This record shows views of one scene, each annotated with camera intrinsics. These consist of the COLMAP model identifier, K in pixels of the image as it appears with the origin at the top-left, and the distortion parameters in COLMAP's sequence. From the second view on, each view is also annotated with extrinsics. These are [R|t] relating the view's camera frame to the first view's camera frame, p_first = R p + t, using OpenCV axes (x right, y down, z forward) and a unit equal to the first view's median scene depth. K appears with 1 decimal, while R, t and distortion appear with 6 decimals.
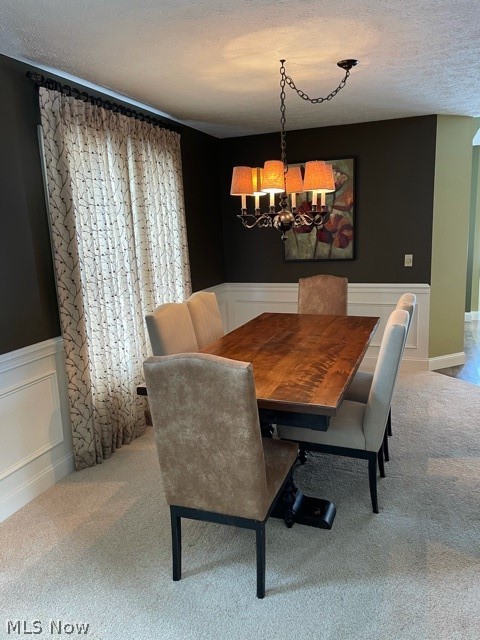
lens RADIAL K [[480.4, 0, 240.0], [0, 480.4, 320.0], [0, 0, 1]] dist [0.082699, -0.115239]
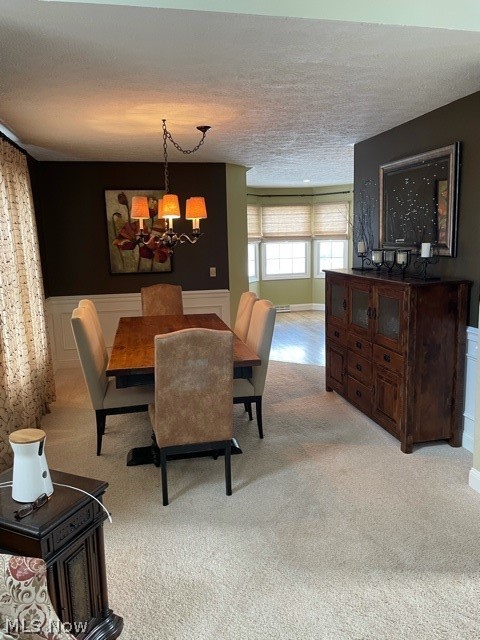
lens RADIAL K [[480.4, 0, 240.0], [0, 480.4, 320.0], [0, 0, 1]] dist [0.082699, -0.115239]
pose [[0.845988, -0.071935, 0.528327, -0.435017], [0.093188, 0.995555, -0.013668, 0.045192], [-0.524995, 0.060797, 0.848931, -0.185844]]
